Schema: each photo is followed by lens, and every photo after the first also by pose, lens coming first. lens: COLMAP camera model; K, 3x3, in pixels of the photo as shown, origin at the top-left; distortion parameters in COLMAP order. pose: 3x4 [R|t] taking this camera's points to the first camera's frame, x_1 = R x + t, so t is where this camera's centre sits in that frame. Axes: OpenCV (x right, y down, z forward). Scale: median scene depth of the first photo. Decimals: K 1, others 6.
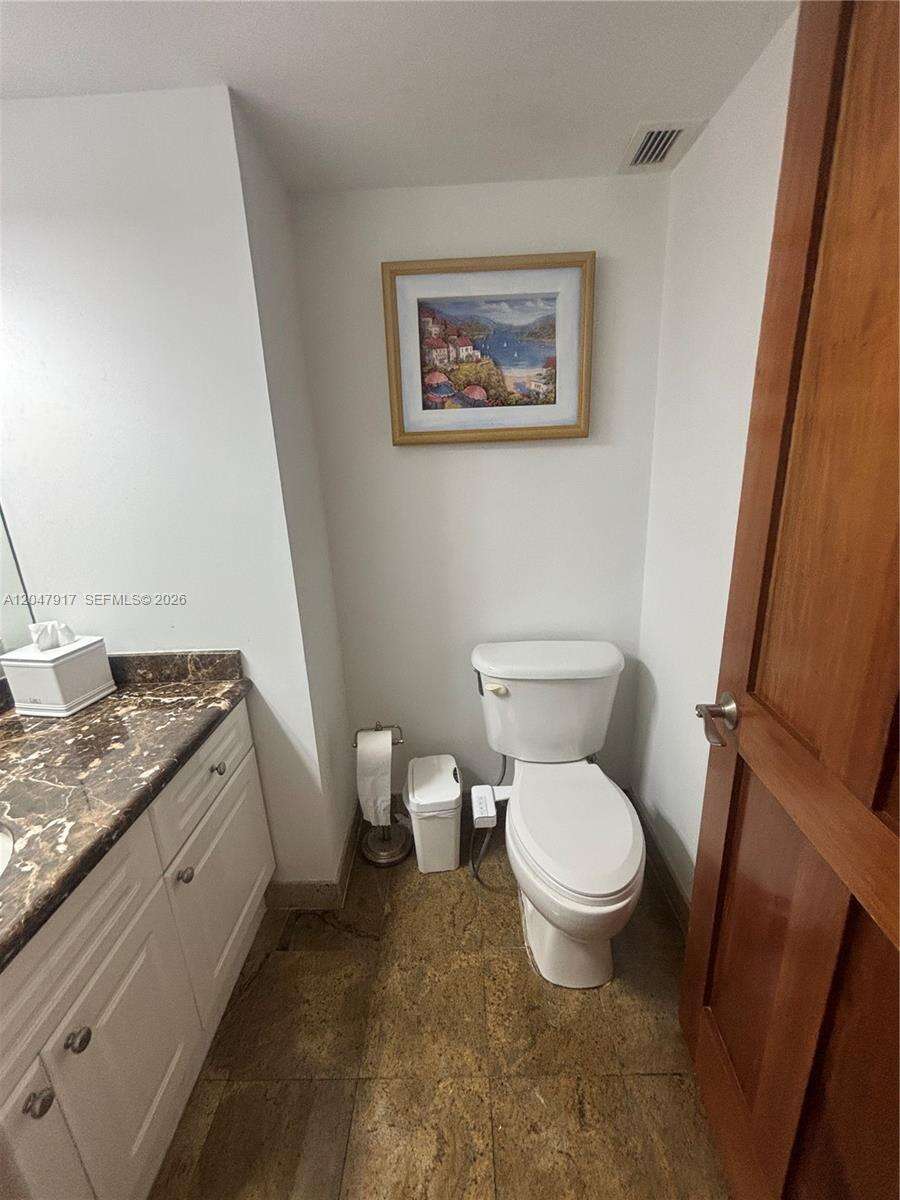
lens RADIAL K [[487.9, 0, 450.0], [0, 487.9, 600.0], [0, 0, 1]] dist [-0.002263, 0.000111]
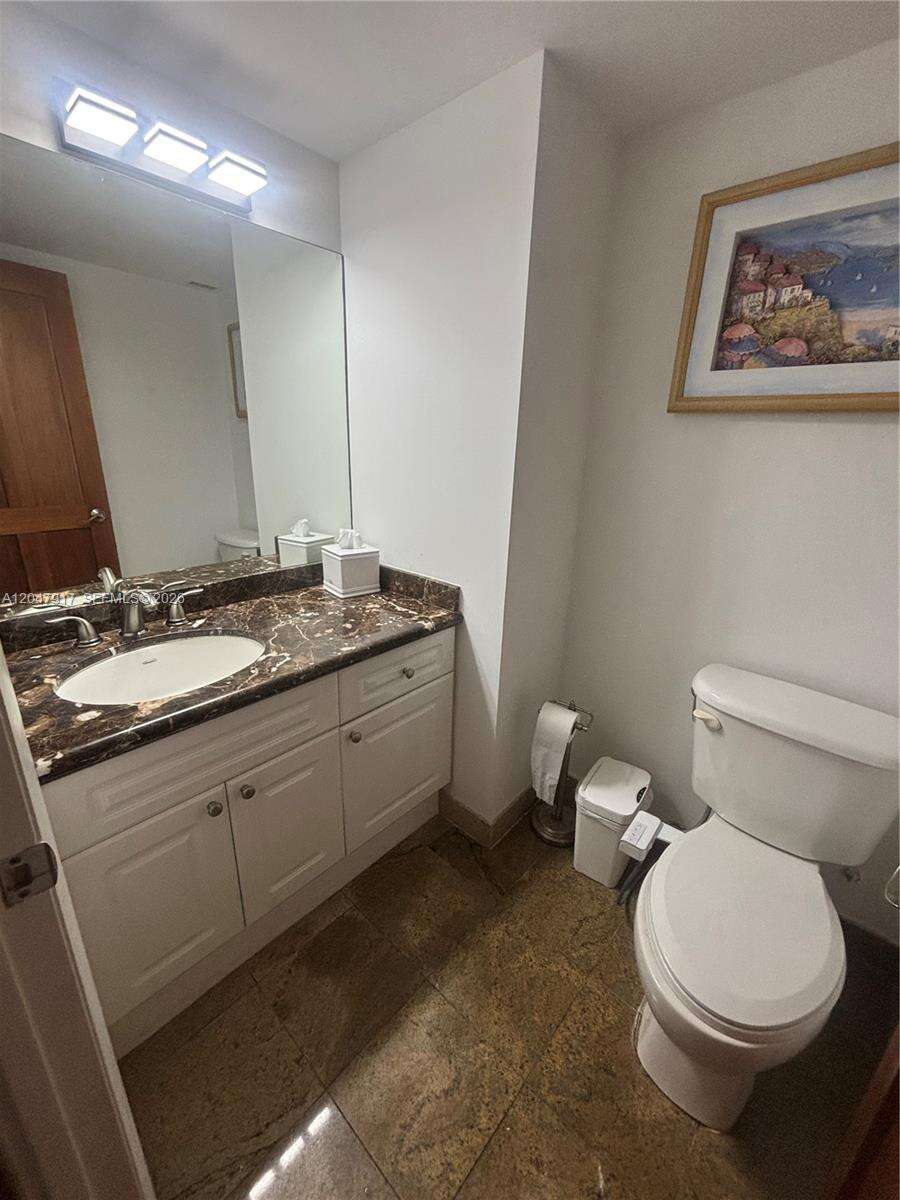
lens RADIAL K [[487.9, 0, 450.0], [0, 487.9, 600.0], [0, 0, 1]] dist [-0.002263, 0.000111]
pose [[0.741843, 0.271356, -0.613217, 0.260027], [-0.247380, 0.960710, 0.125855, -0.005566], [0.623275, 0.058333, 0.779824, 0.098304]]
